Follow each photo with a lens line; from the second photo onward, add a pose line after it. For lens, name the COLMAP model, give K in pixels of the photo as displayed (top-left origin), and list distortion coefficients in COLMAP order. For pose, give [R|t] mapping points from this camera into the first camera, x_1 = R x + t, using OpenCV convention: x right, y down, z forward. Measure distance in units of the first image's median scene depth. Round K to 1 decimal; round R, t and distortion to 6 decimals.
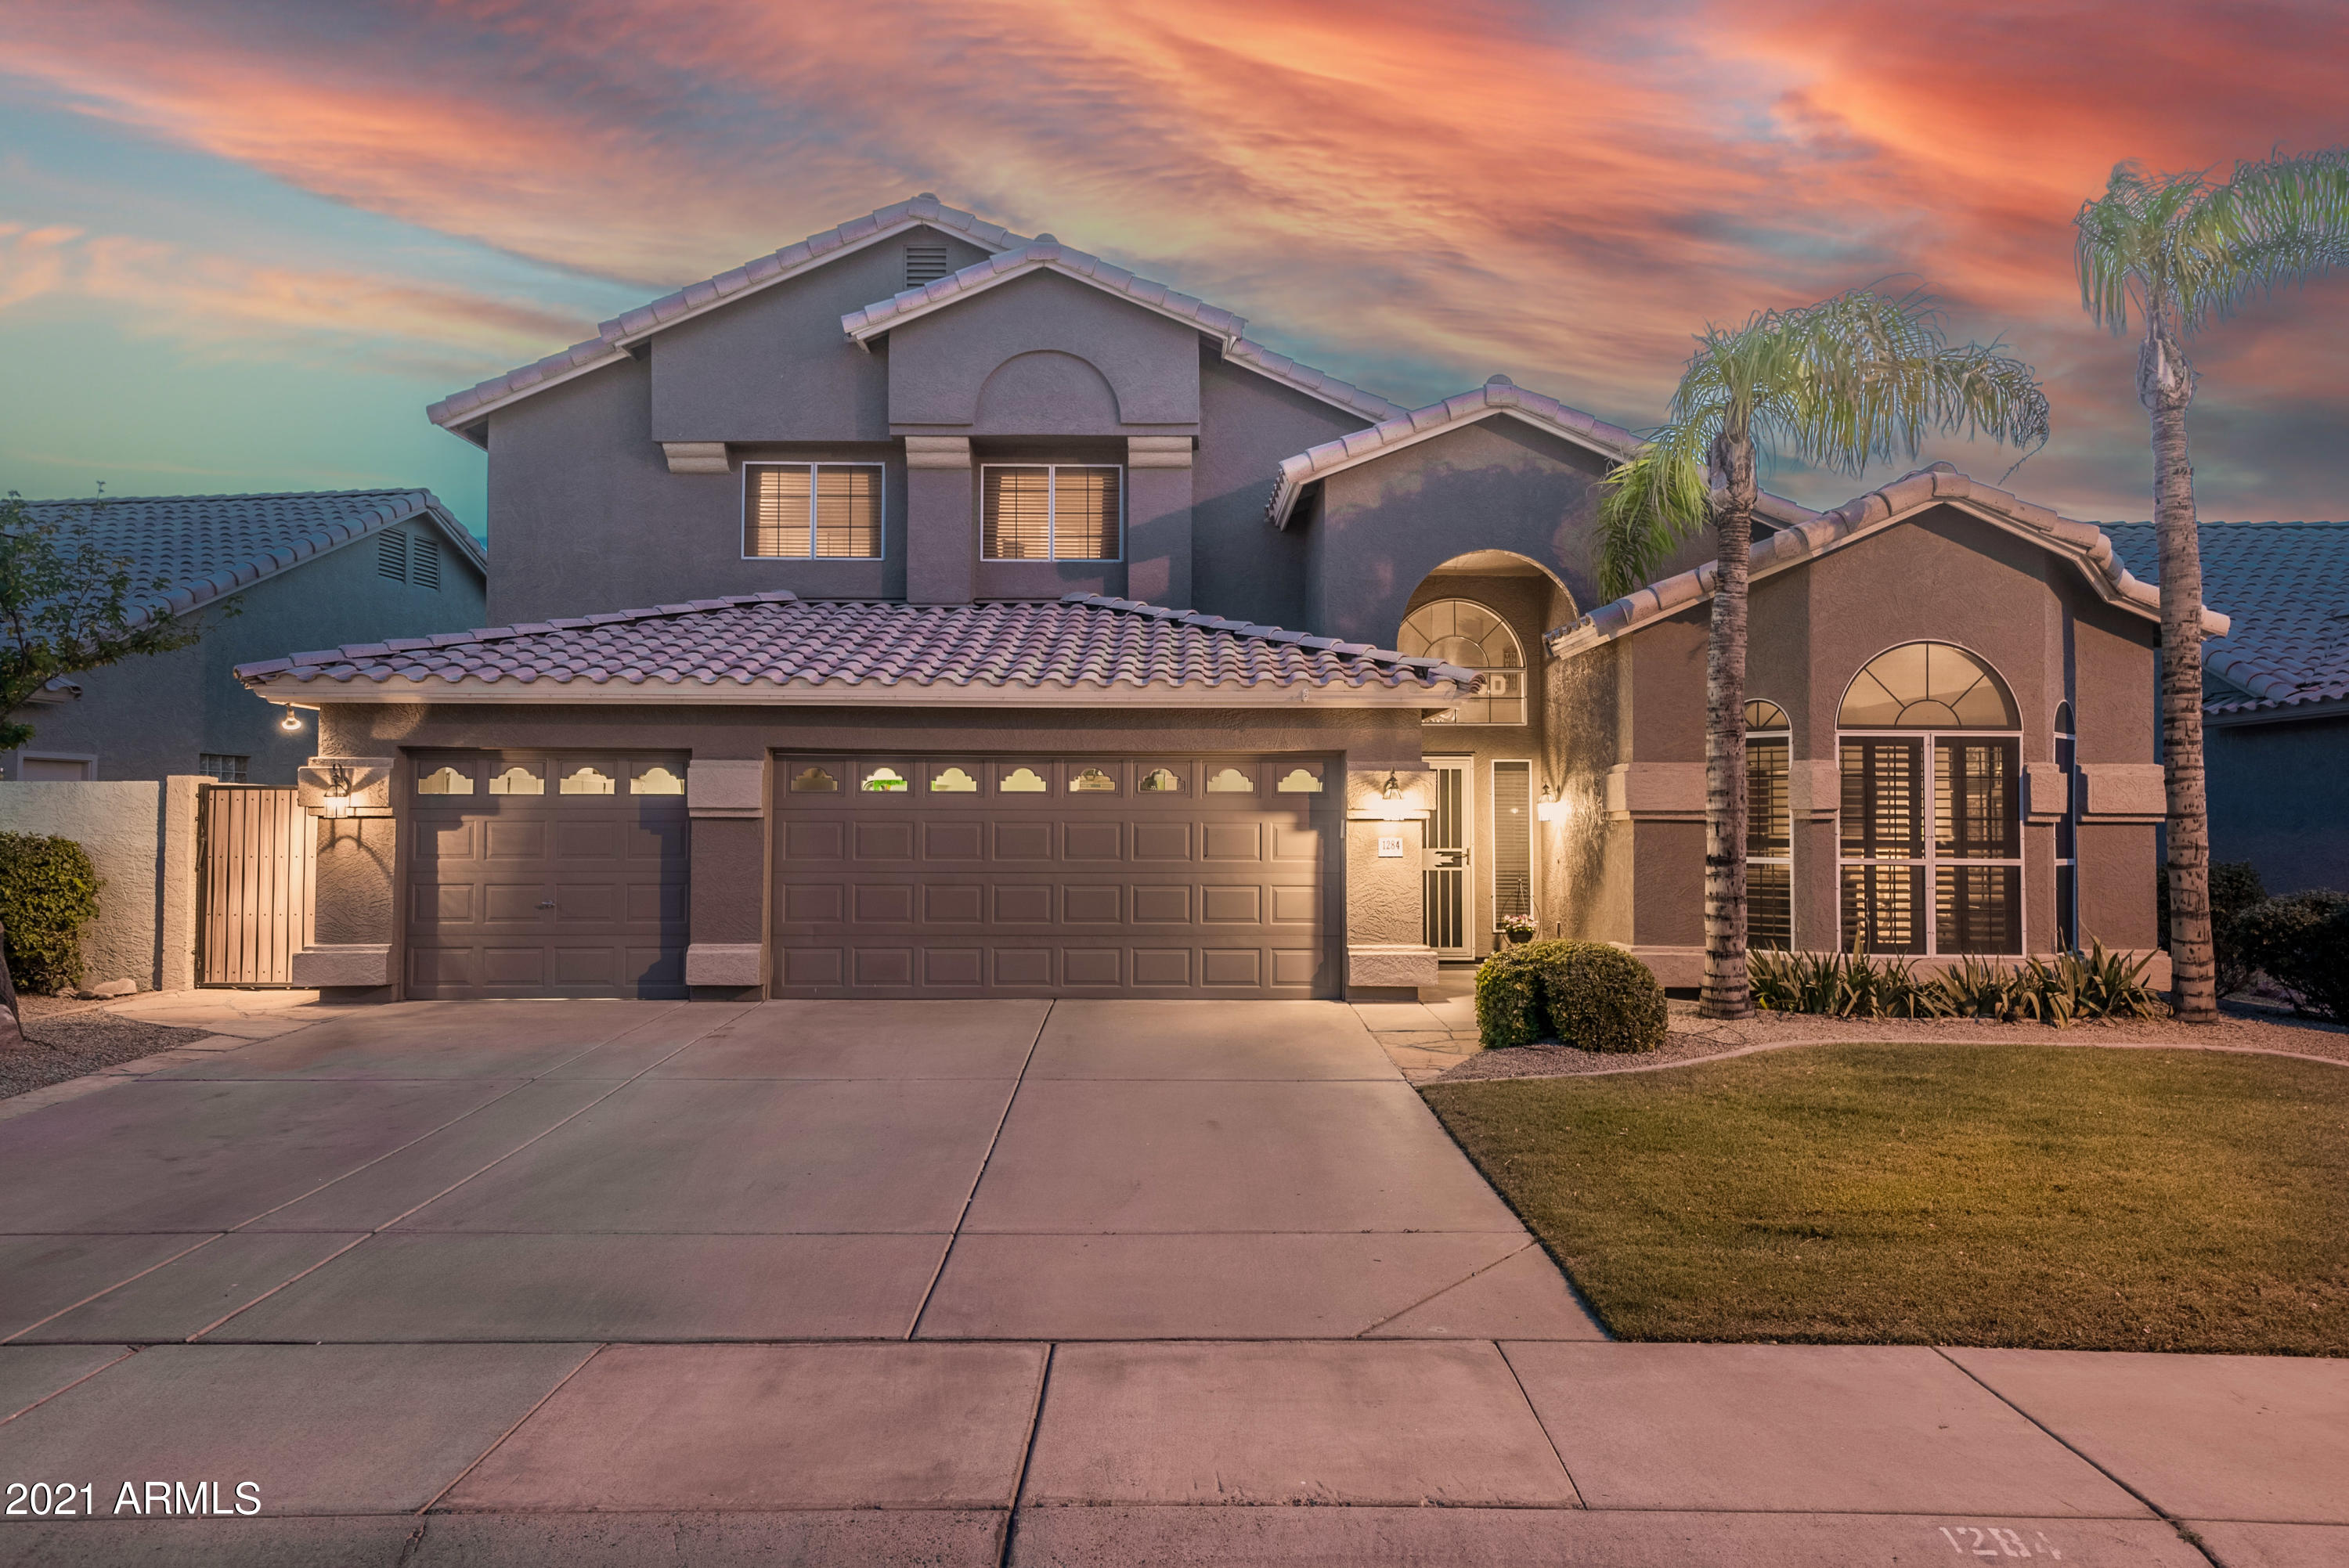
lens RADIAL K [[1506.4, 0, 1177.3], [0, 1506.4, 779.9], [0, 0, 1]] dist [0.030898, -0.001360]
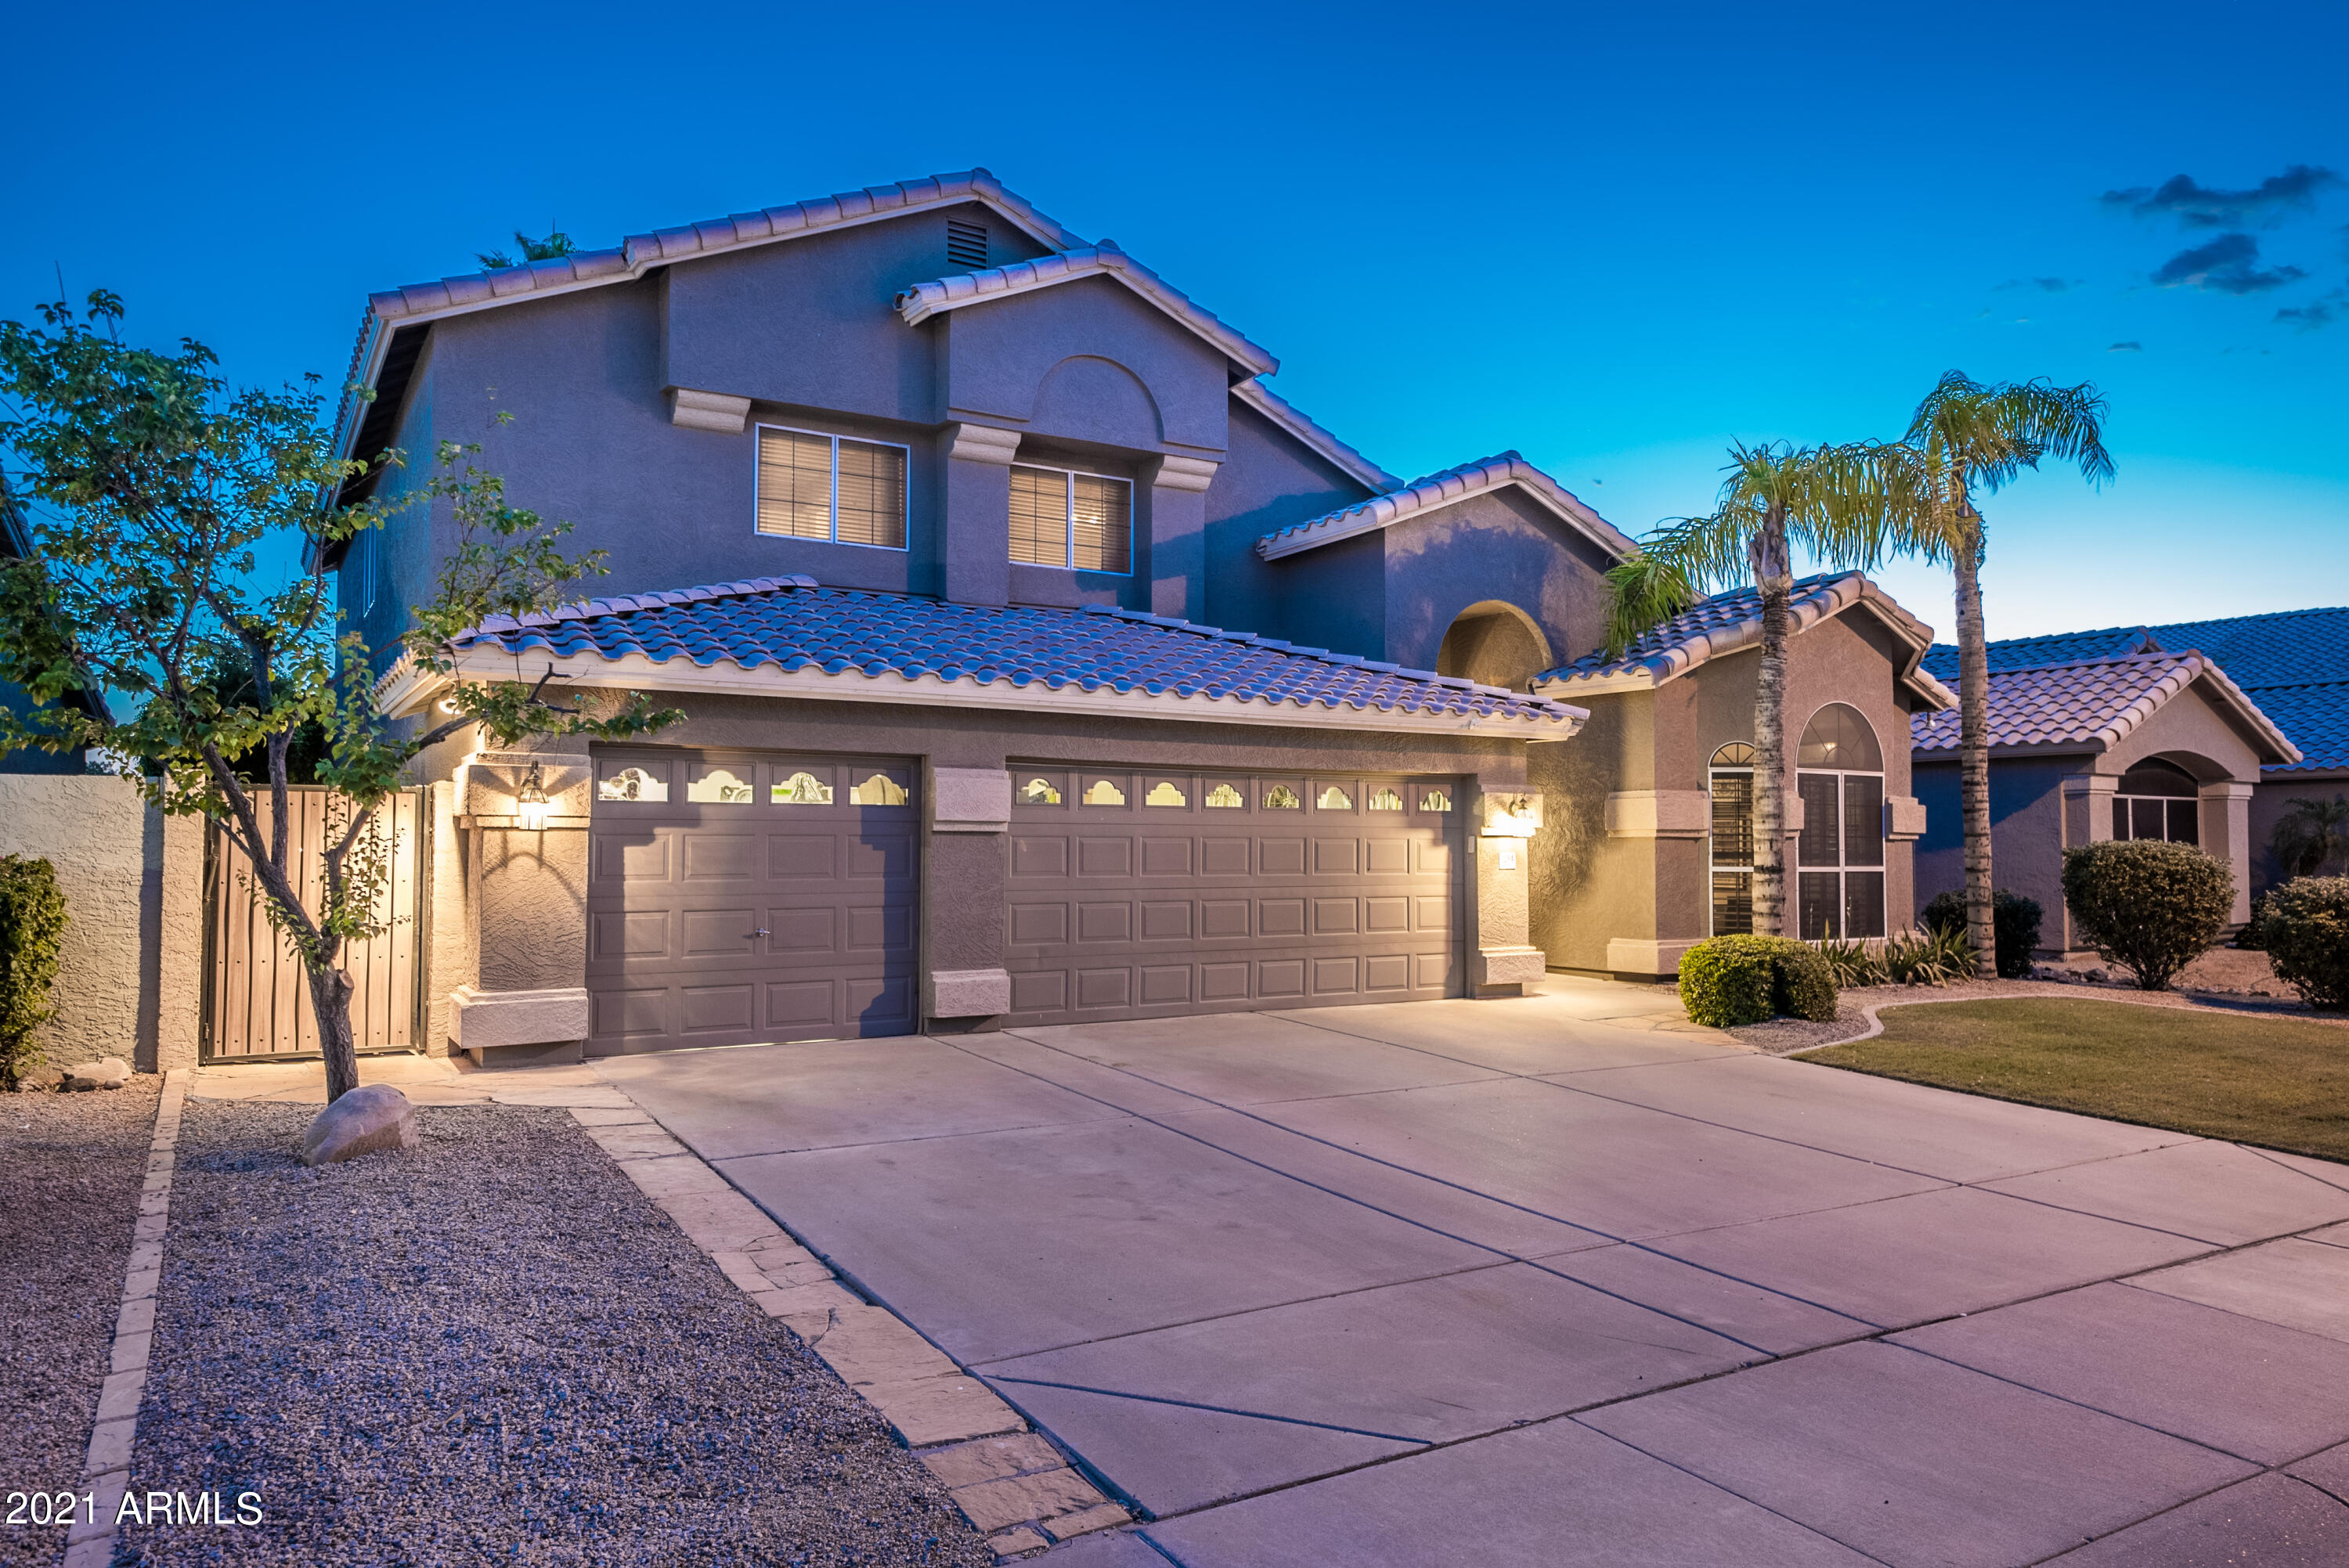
lens RADIAL K [[1530.3, 0, 1183.8], [0, 1530.3, 779.0], [0, 0, 1]] dist [0.021896, 0.000859]
pose [[0.854950, 0.021944, 0.518246, -0.657558], [-0.017633, 0.999757, -0.013243, 0.003131], [-0.518411, 0.002183, 0.855129, 0.141347]]
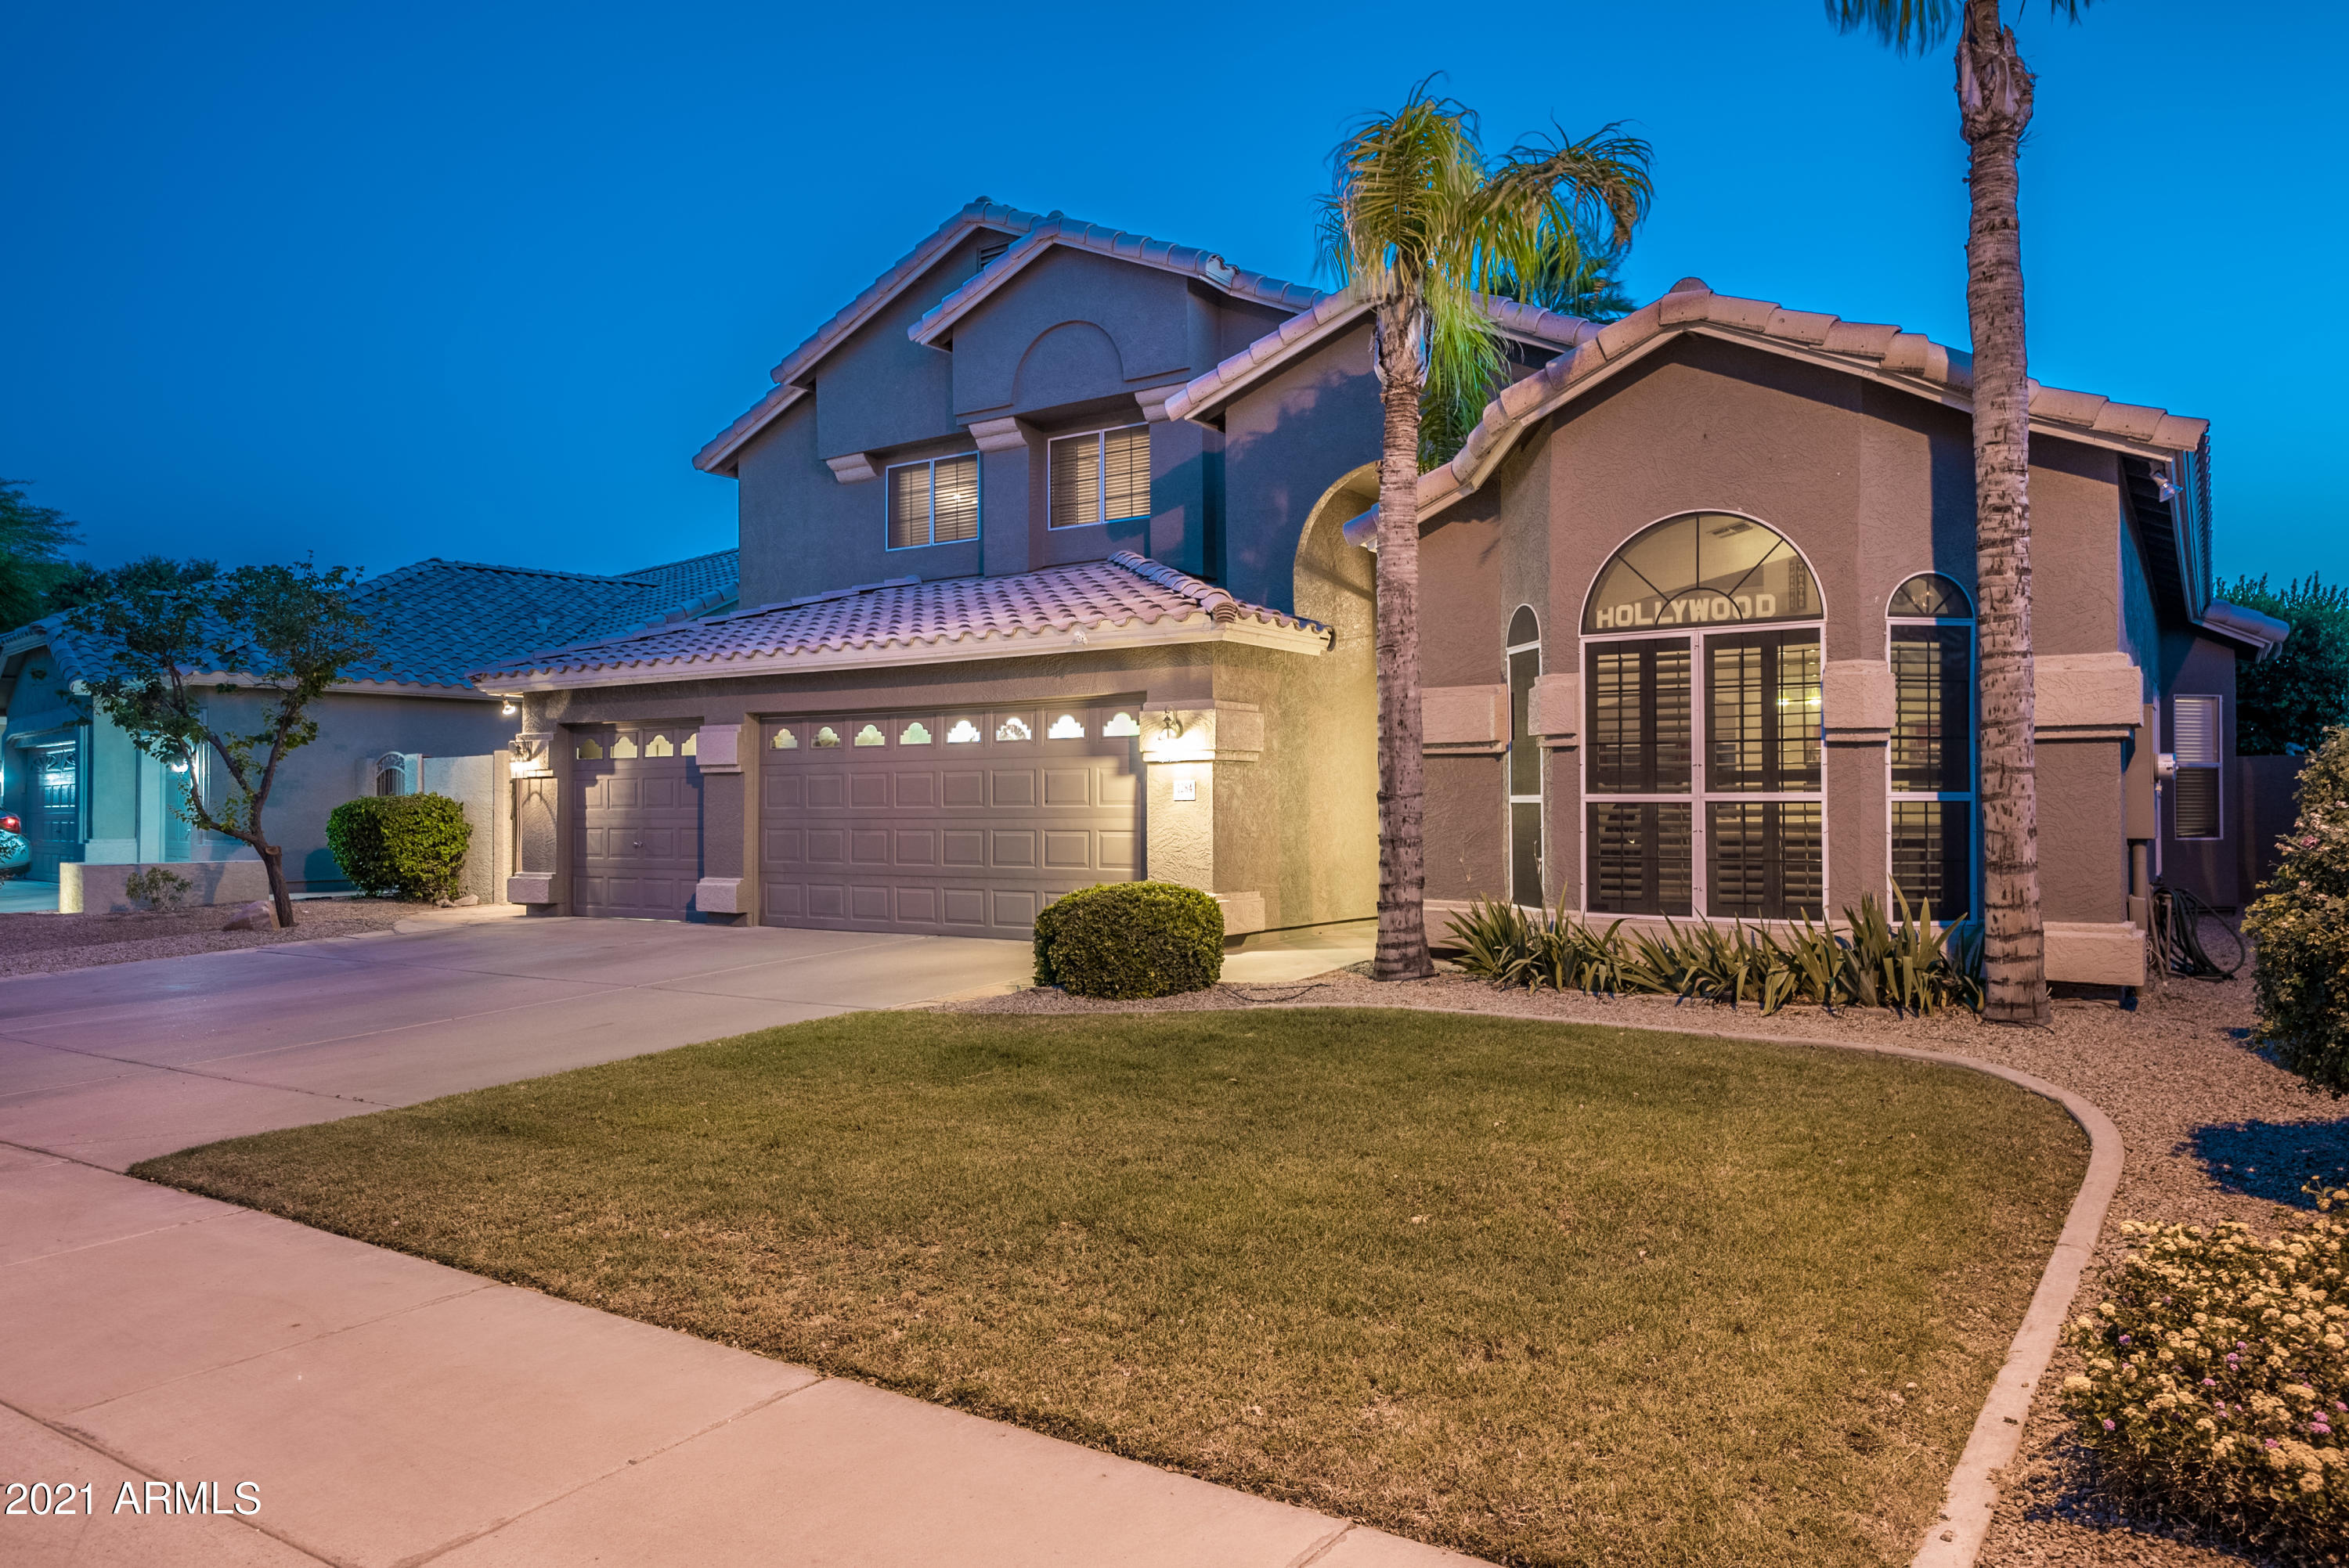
lens RADIAL K [[1530.3, 0, 1185.1], [0, 1530.3, 783.5], [0, 0, 1]] dist [0.021896, 0.000859]
pose [[0.828505, -0.016004, -0.559753, 0.679333], [0.025827, 0.999620, 0.009647, 0.030916], [0.559386, -0.022449, 0.828603, 0.193418]]
